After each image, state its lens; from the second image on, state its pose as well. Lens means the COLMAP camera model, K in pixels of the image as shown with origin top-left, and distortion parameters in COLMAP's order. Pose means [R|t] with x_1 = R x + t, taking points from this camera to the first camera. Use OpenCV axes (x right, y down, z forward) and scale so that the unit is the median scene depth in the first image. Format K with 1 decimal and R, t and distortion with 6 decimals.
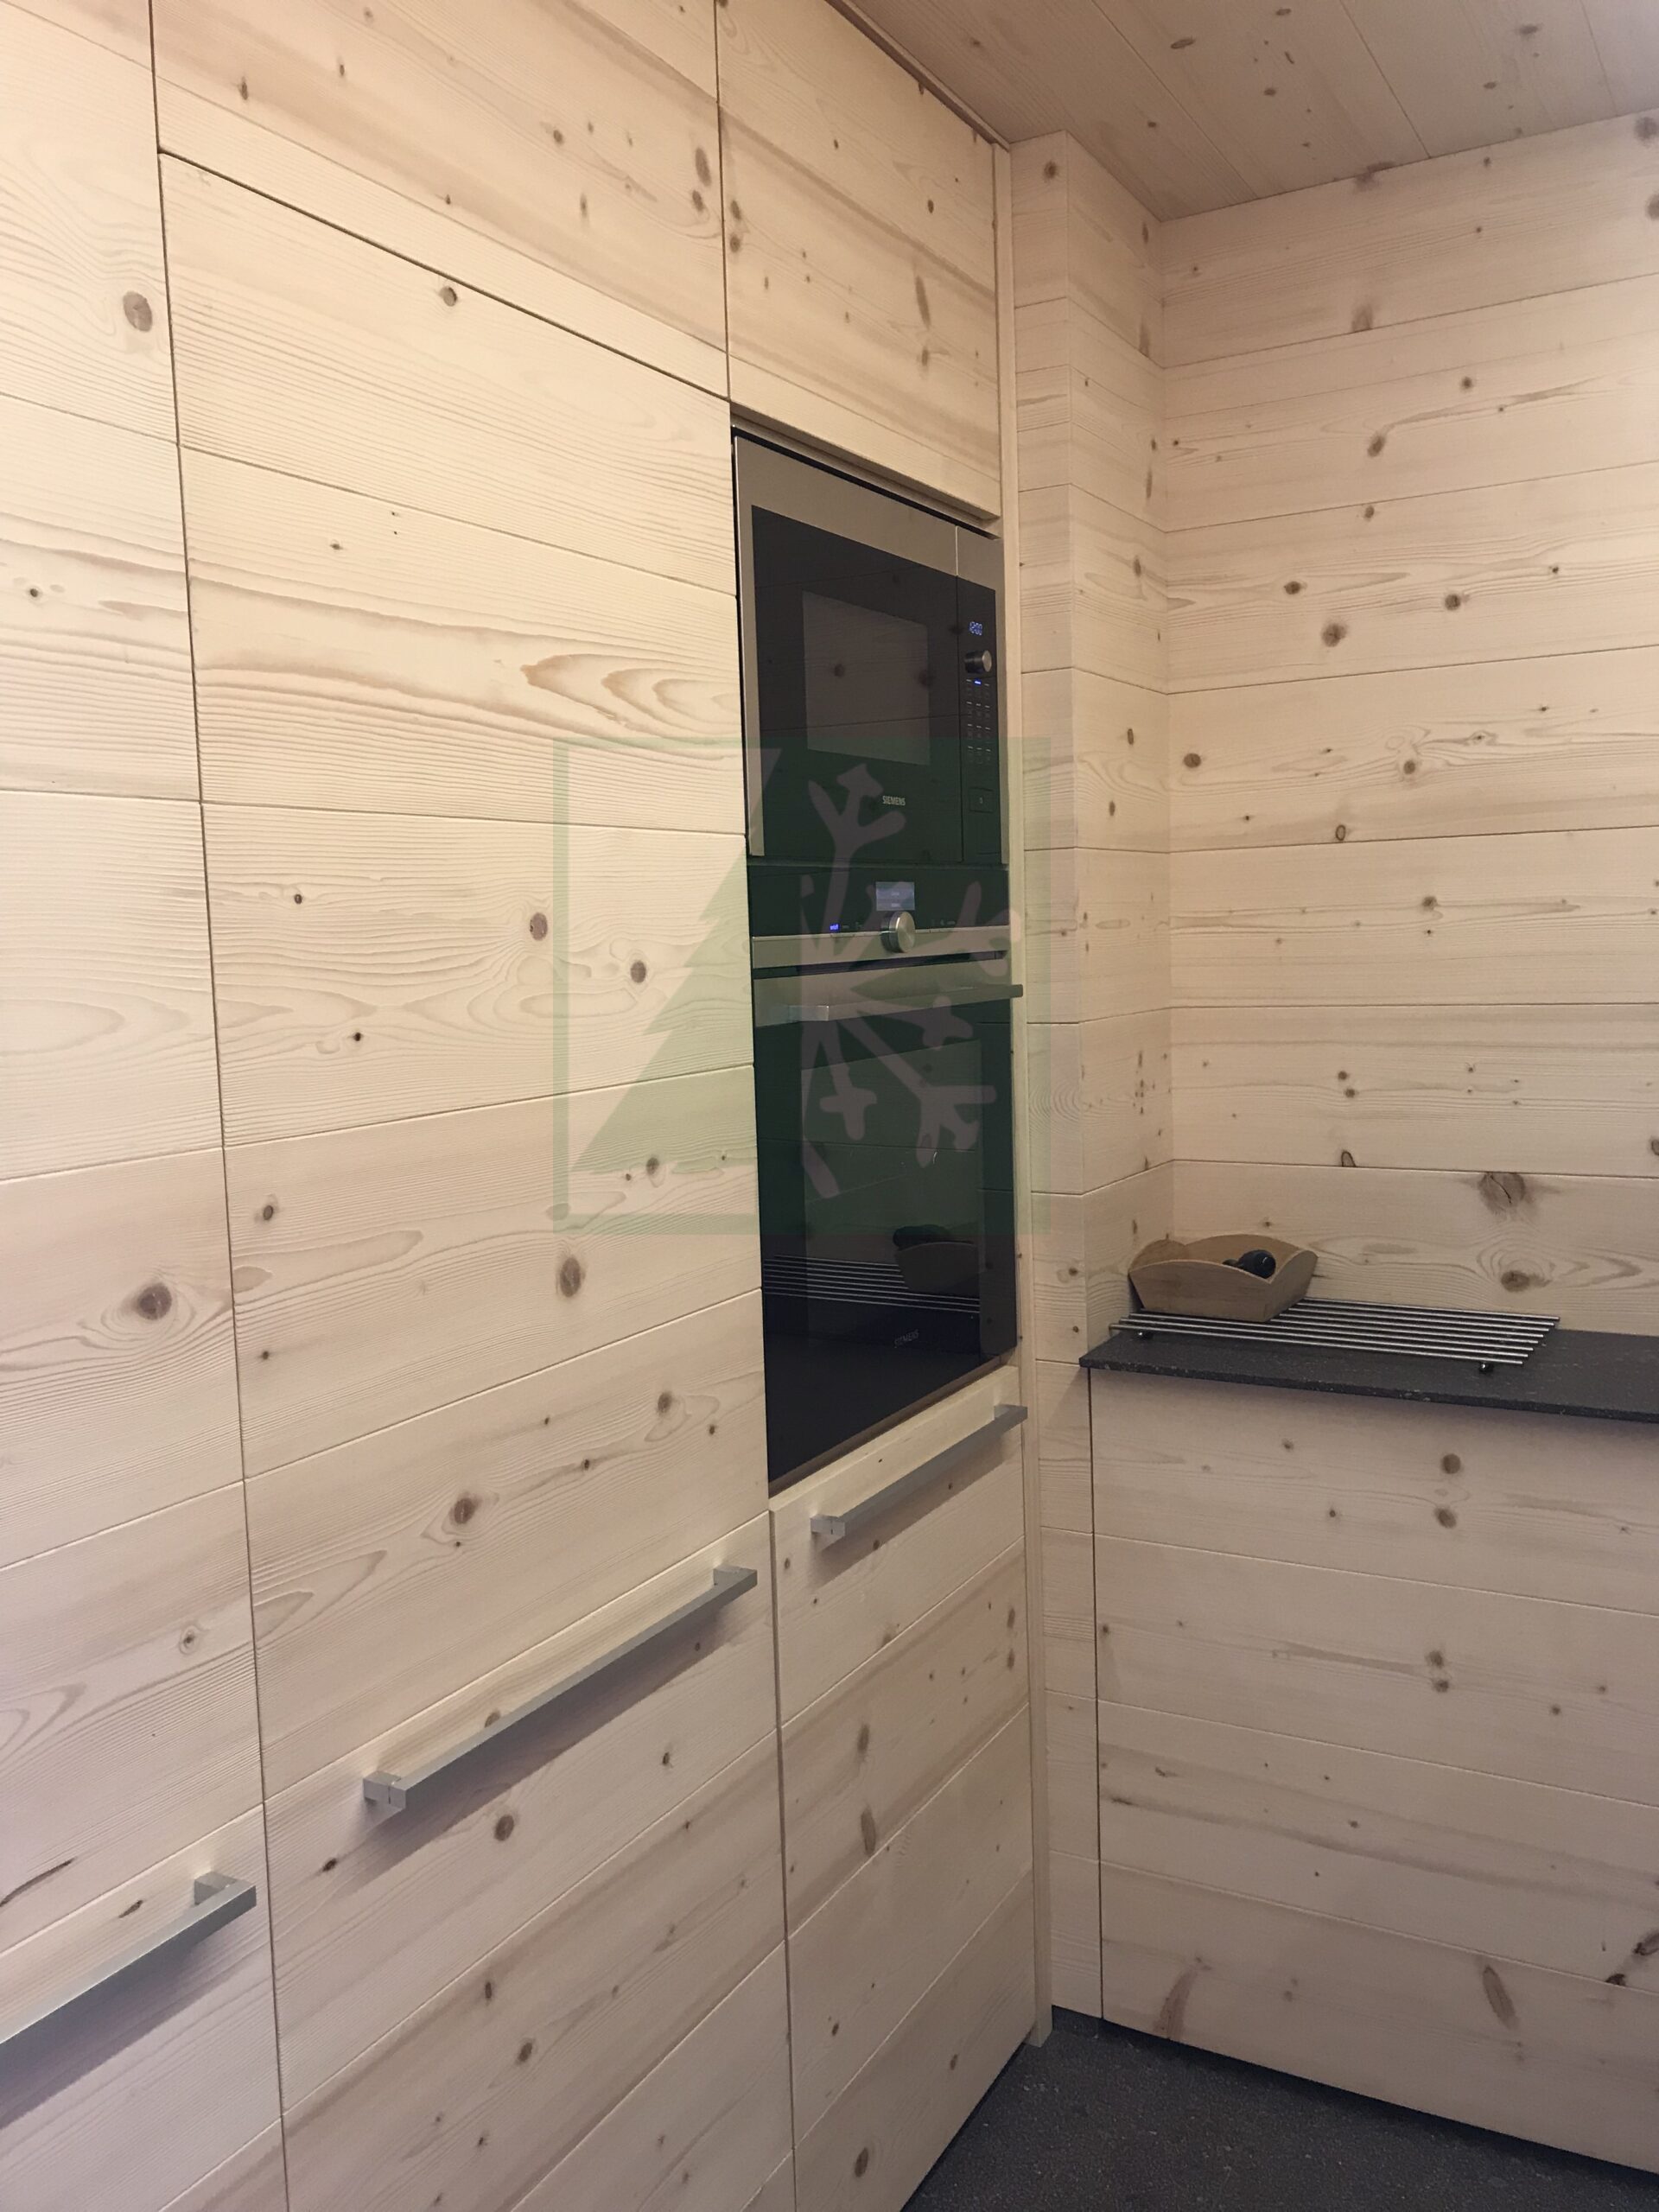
lens RADIAL K [[1809.2, 0, 829.5], [0, 1809.2, 1106.0], [0, 0, 1]] dist [0.020901, -0.022897]
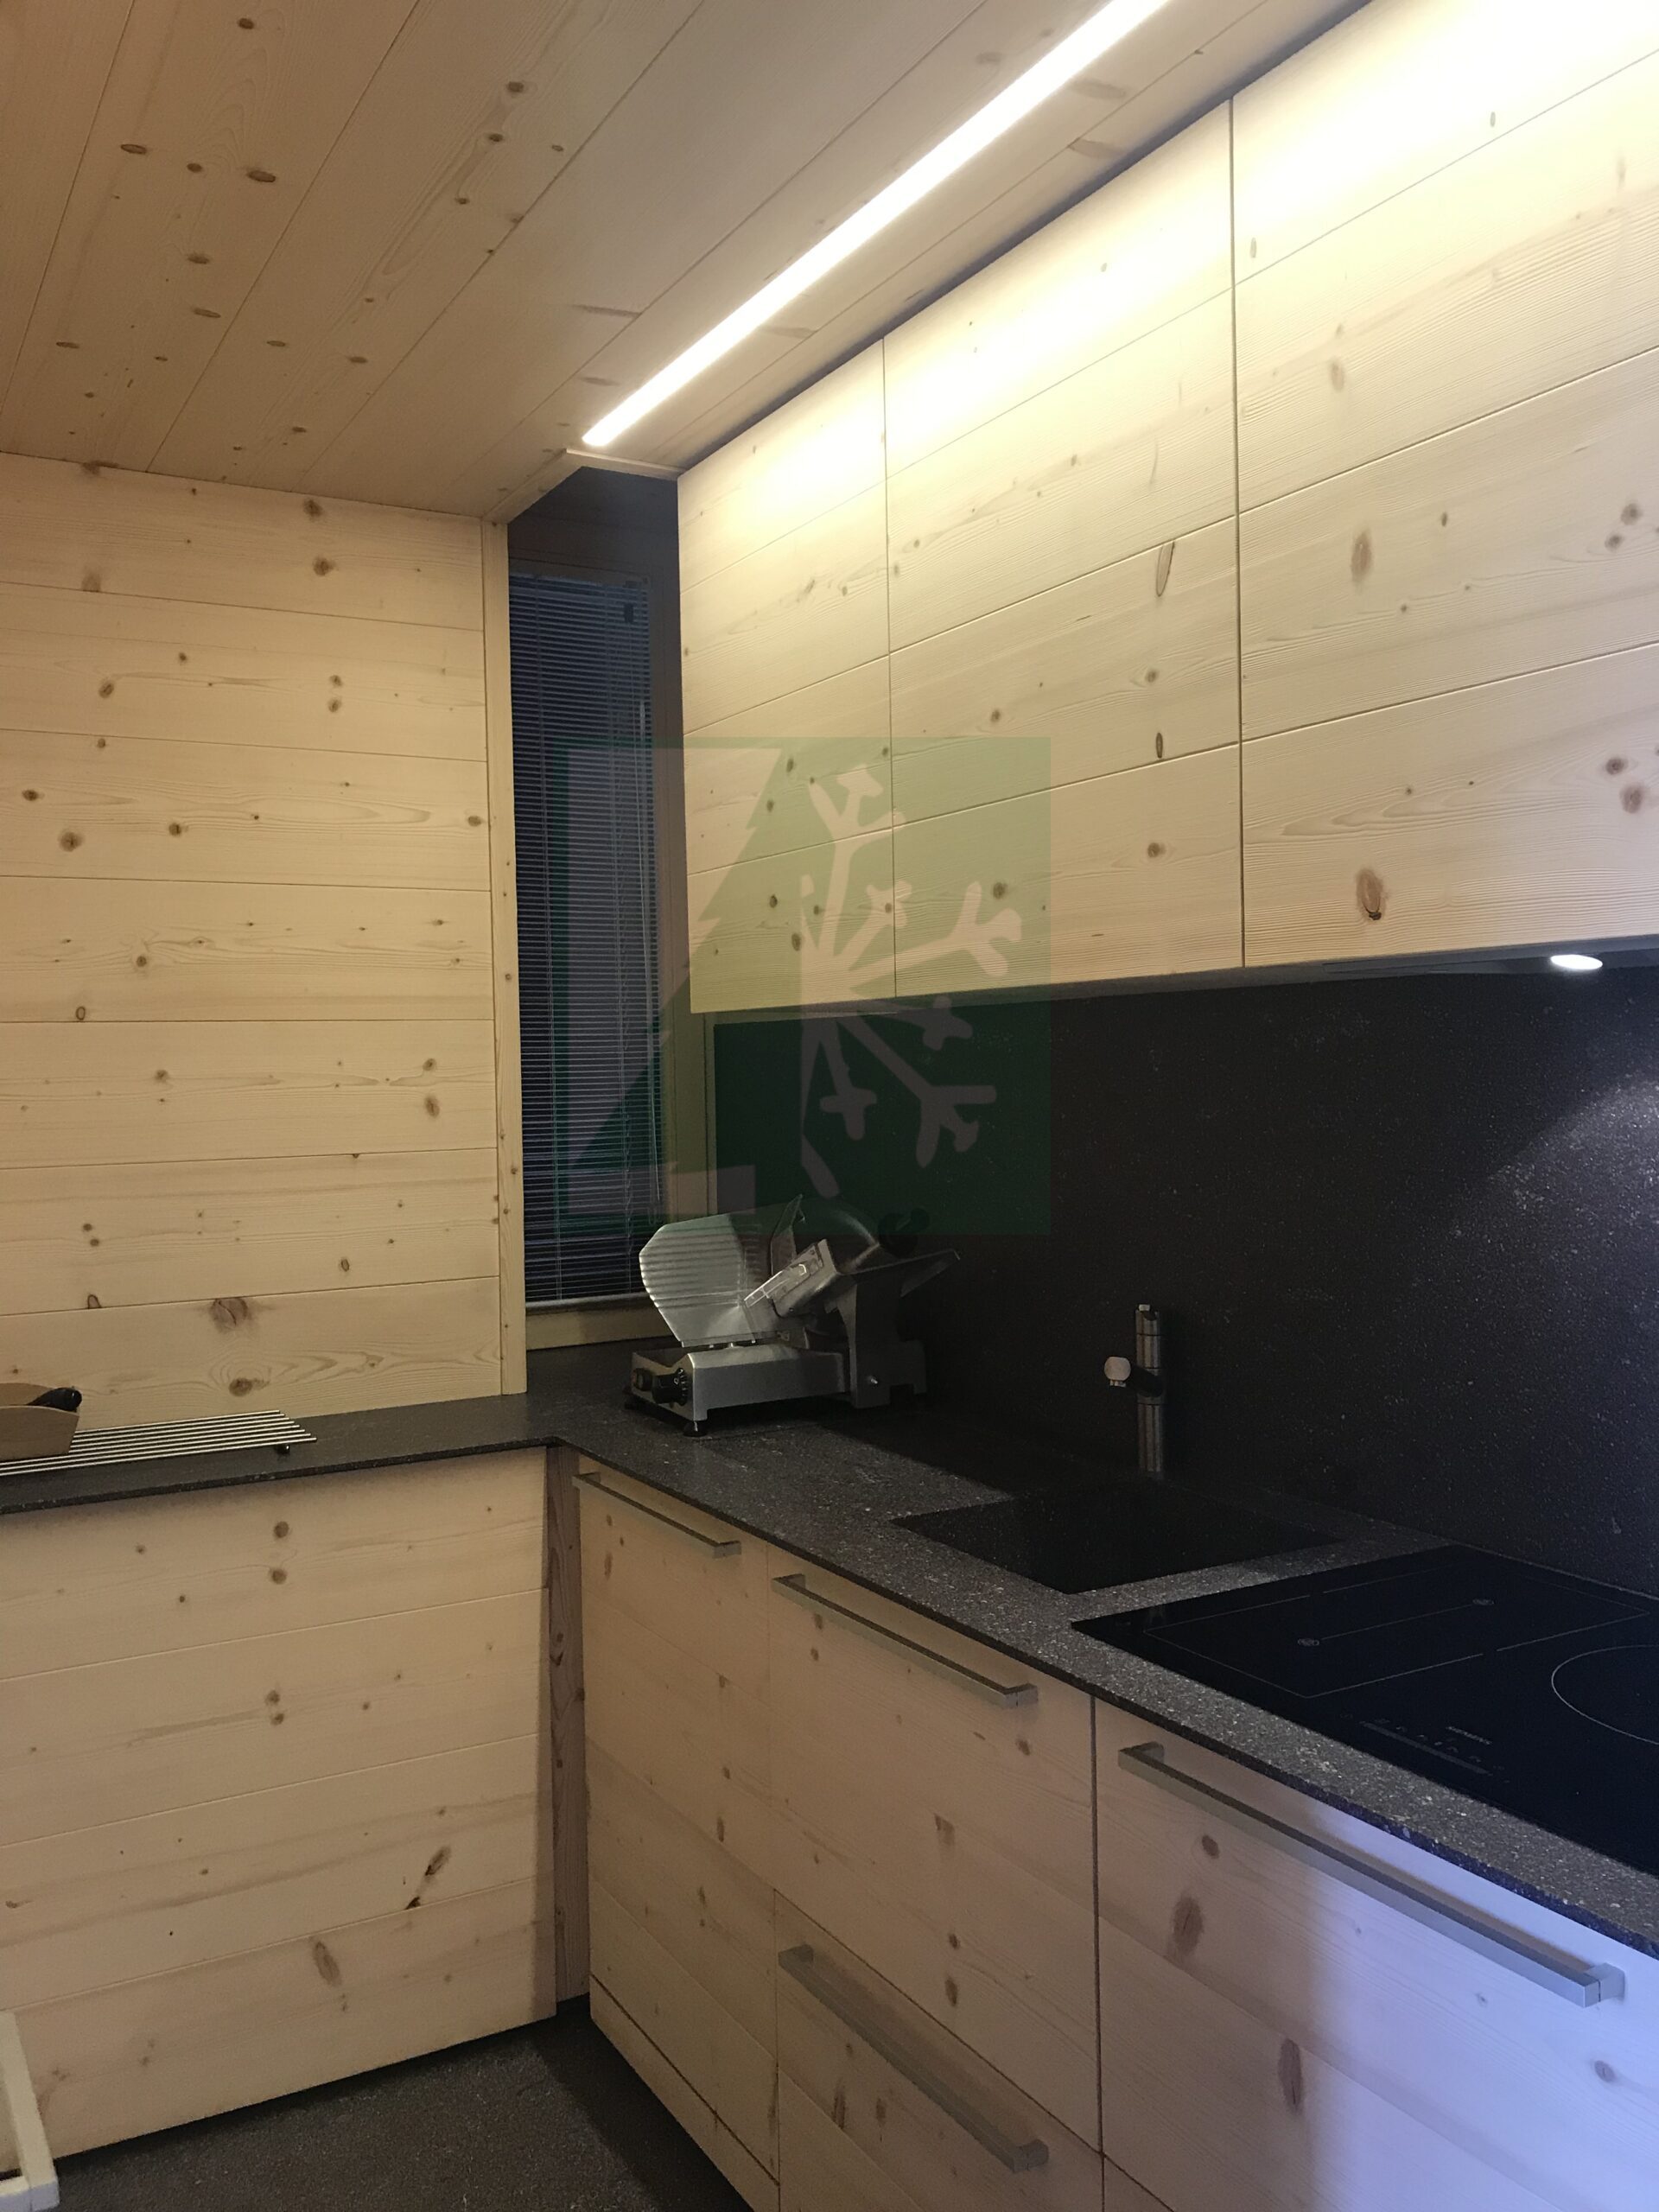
lens RADIAL K [[1809.2, 0, 829.5], [0, 1809.2, 1106.0], [0, 0, 1]] dist [0.020901, -0.022897]
pose [[0.525915, 0.001793, 0.850535, -0.450928], [0.086343, 0.994719, -0.055486, 0.011012], [-0.846143, 0.102618, 0.522983, 0.014211]]
